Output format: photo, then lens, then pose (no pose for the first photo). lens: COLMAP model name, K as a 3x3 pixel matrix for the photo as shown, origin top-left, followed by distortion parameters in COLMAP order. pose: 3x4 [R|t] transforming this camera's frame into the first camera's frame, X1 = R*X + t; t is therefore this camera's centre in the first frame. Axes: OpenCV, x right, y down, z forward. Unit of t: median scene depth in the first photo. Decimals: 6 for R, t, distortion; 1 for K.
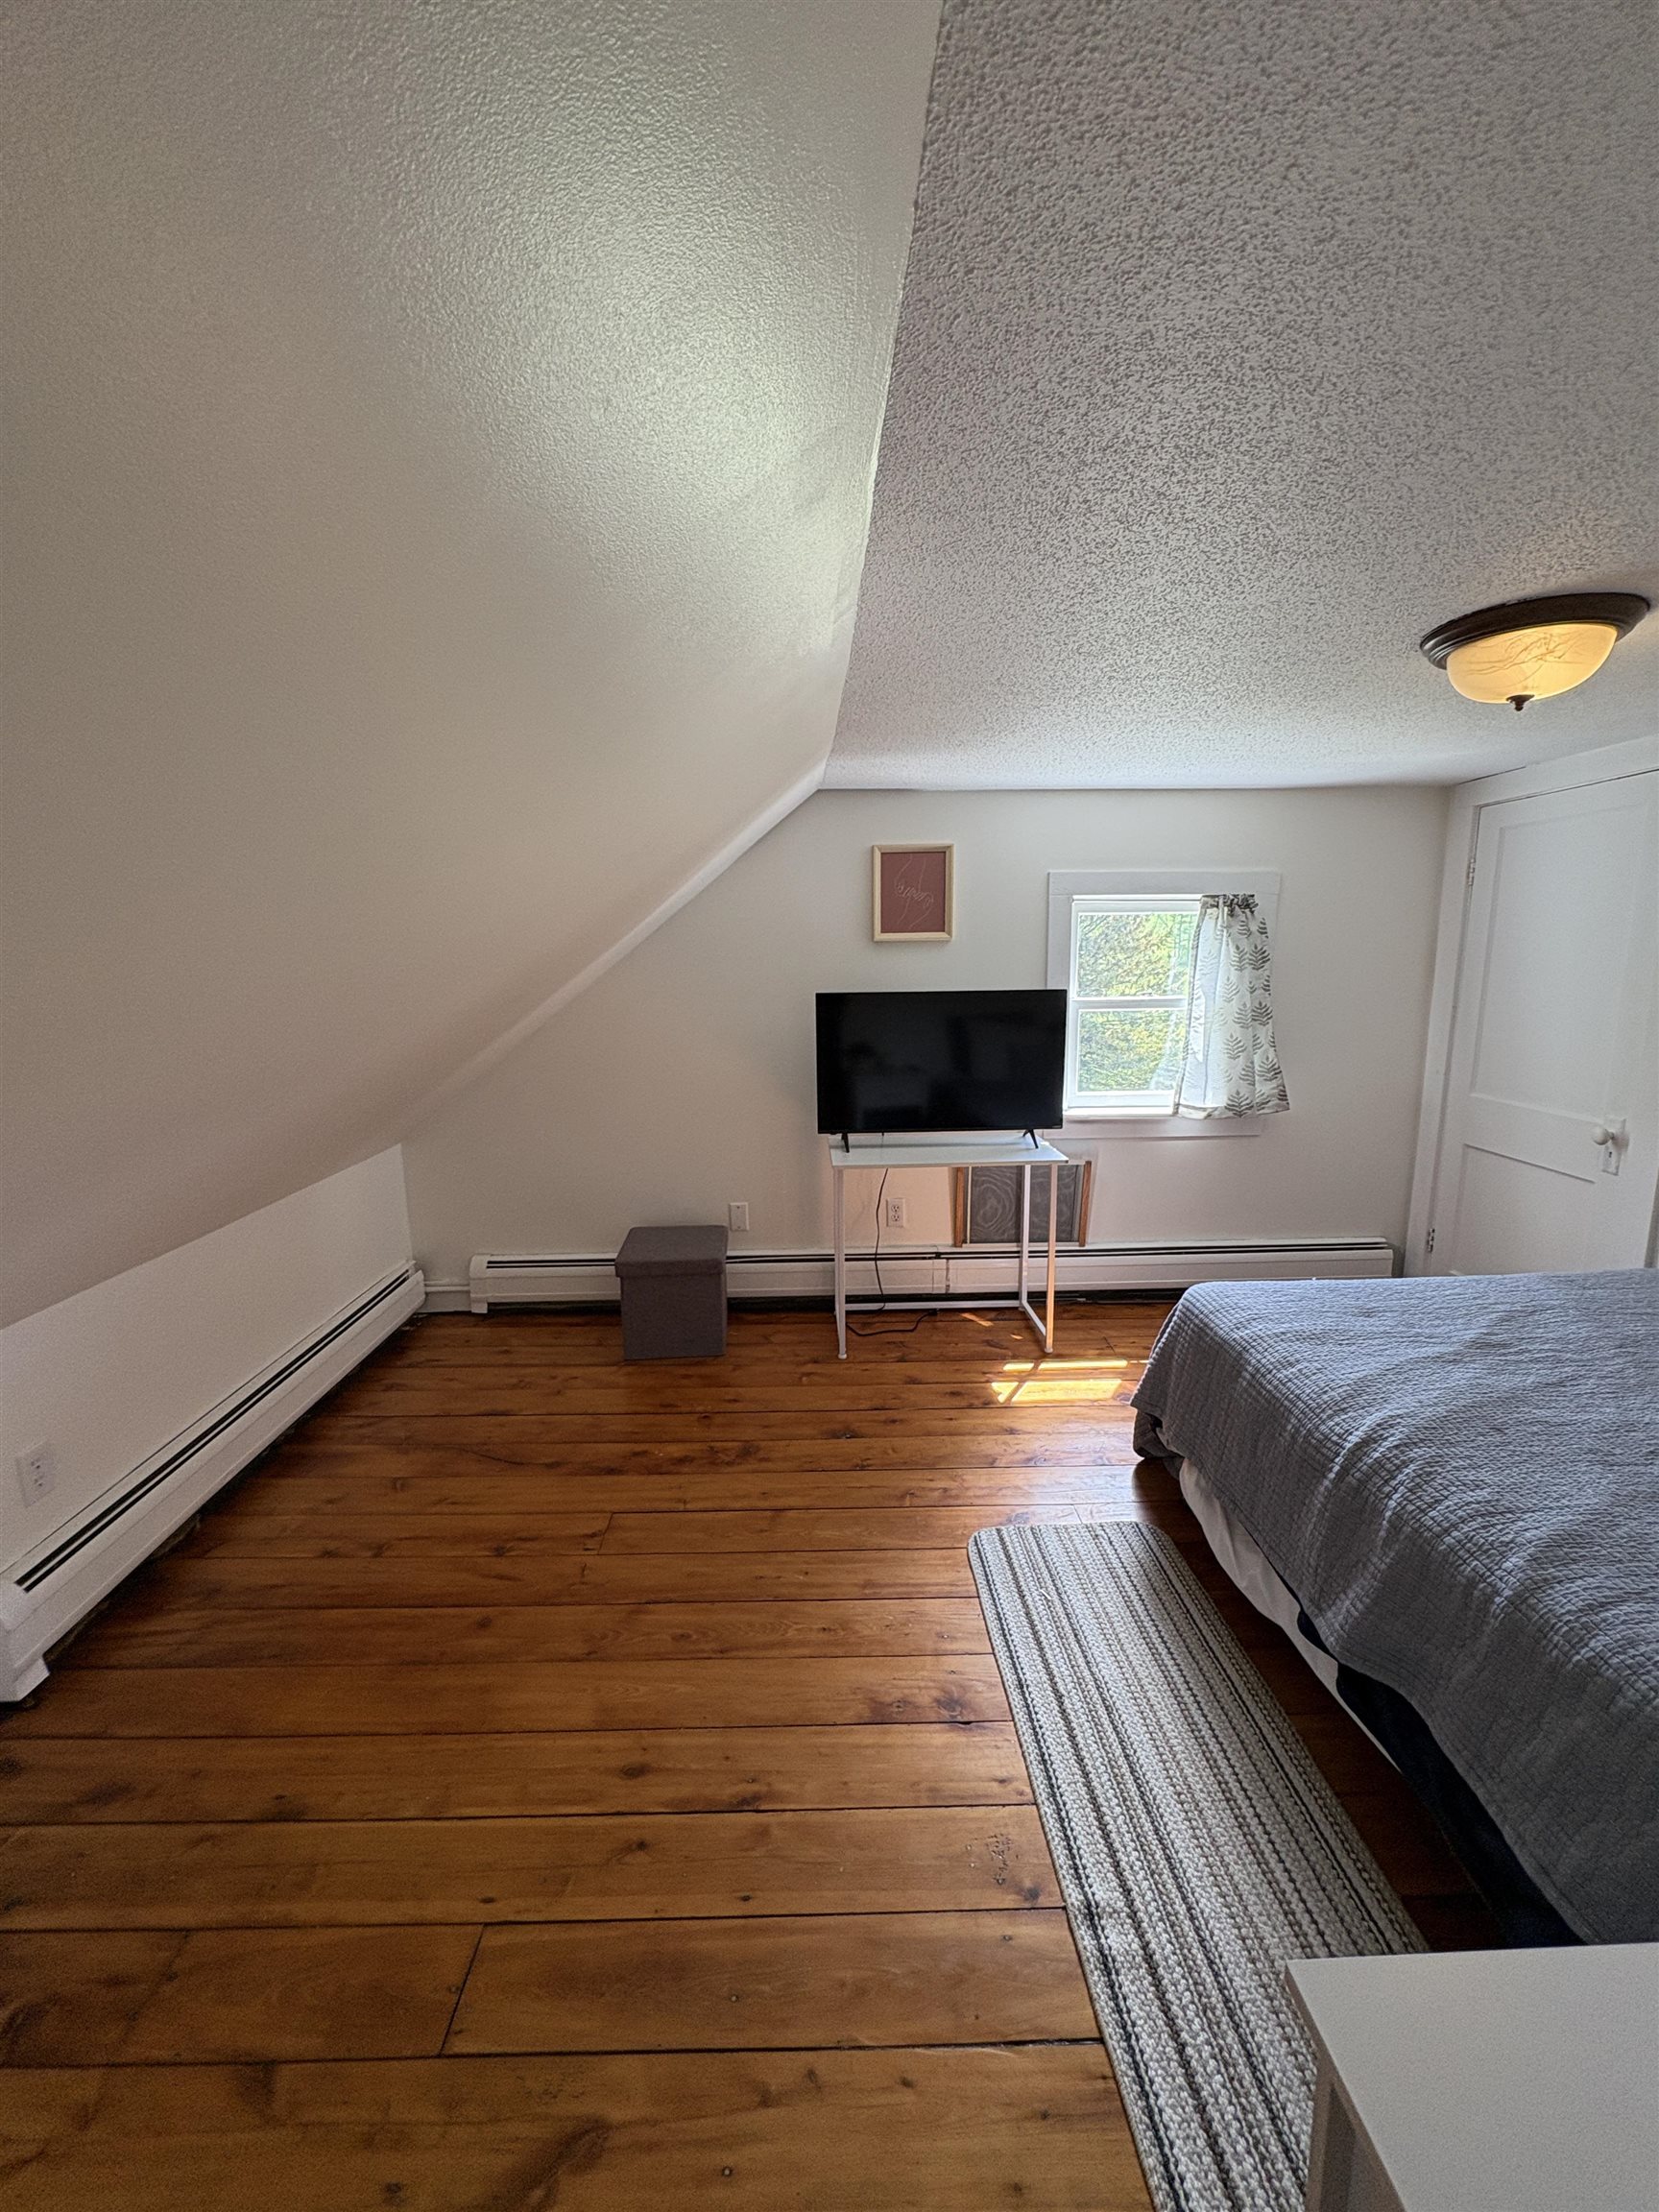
lens RADIAL K [[881.6, 0, 821.6], [0, 881.6, 1105.5], [0, 0, 1]] dist [0.000140, -0.000387]
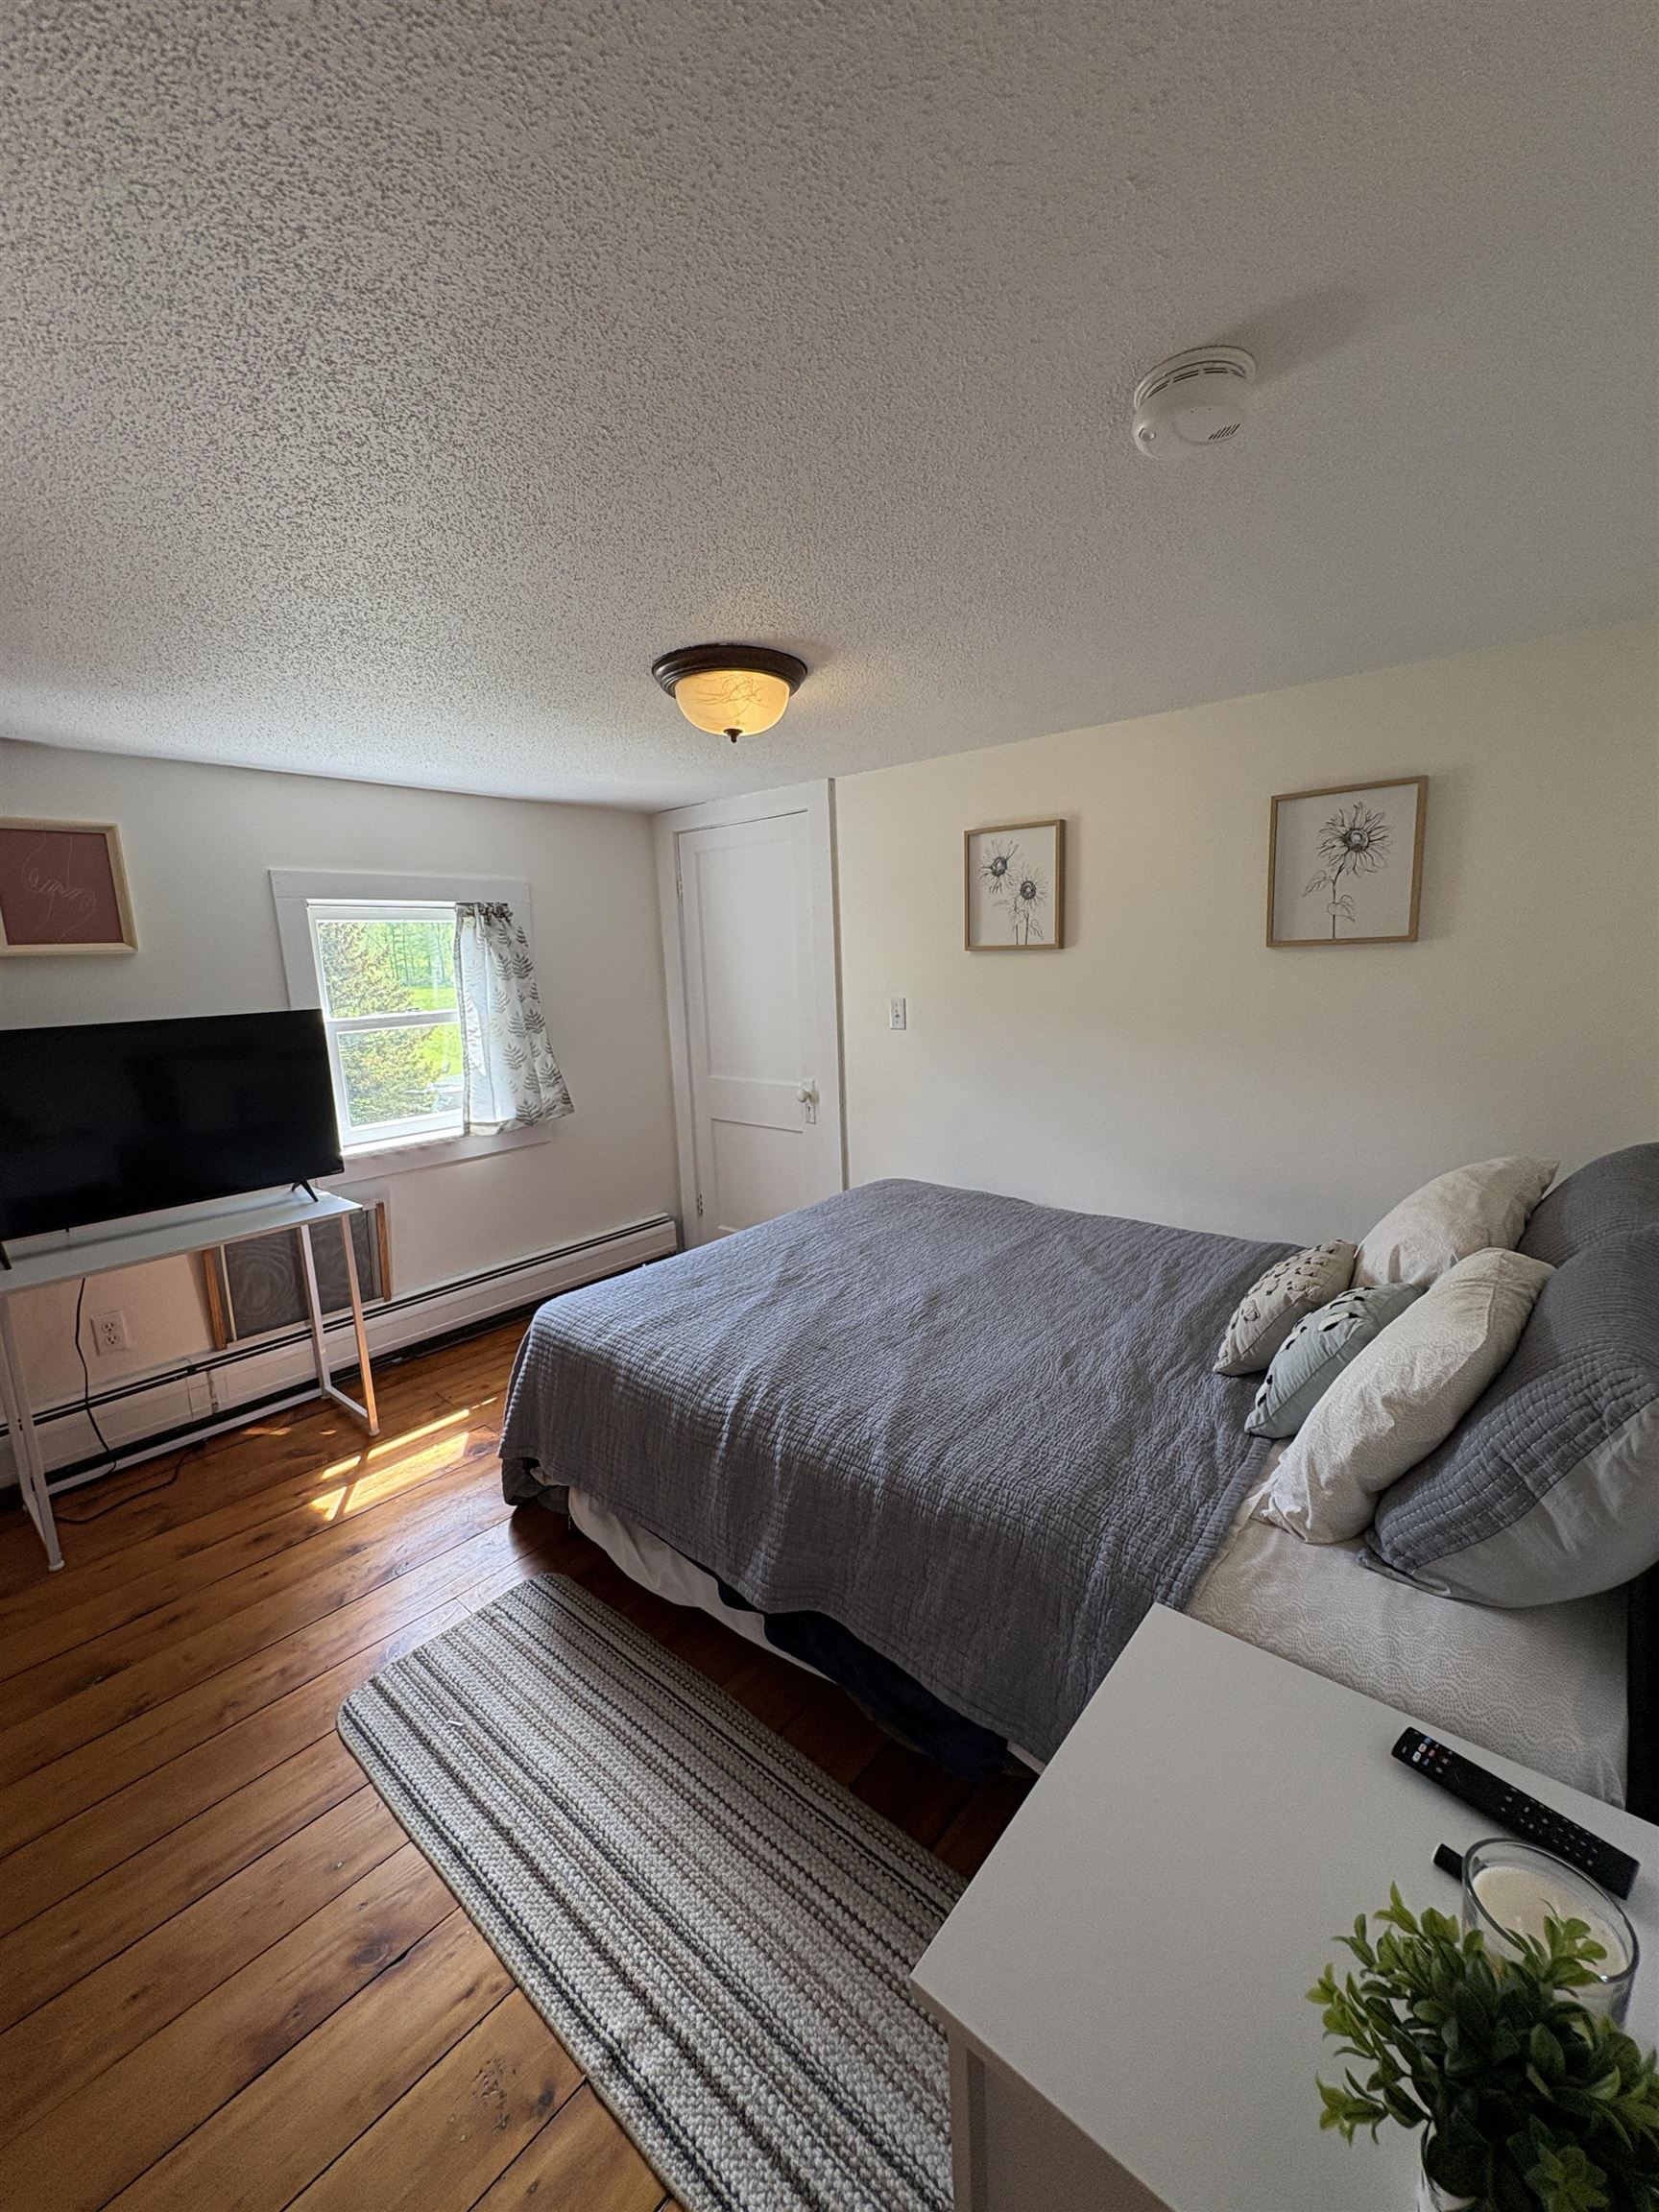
lens RADIAL K [[881.6, 0, 831.2], [0, 881.6, 1103.6], [0, 0, 1]] dist [0.000140, -0.000387]
pose [[0.670909, -0.138187, 0.728550, -0.035117], [0.155375, 0.986871, 0.044101, -0.005689], [-0.725079, 0.083610, 0.683571, 0.126136]]
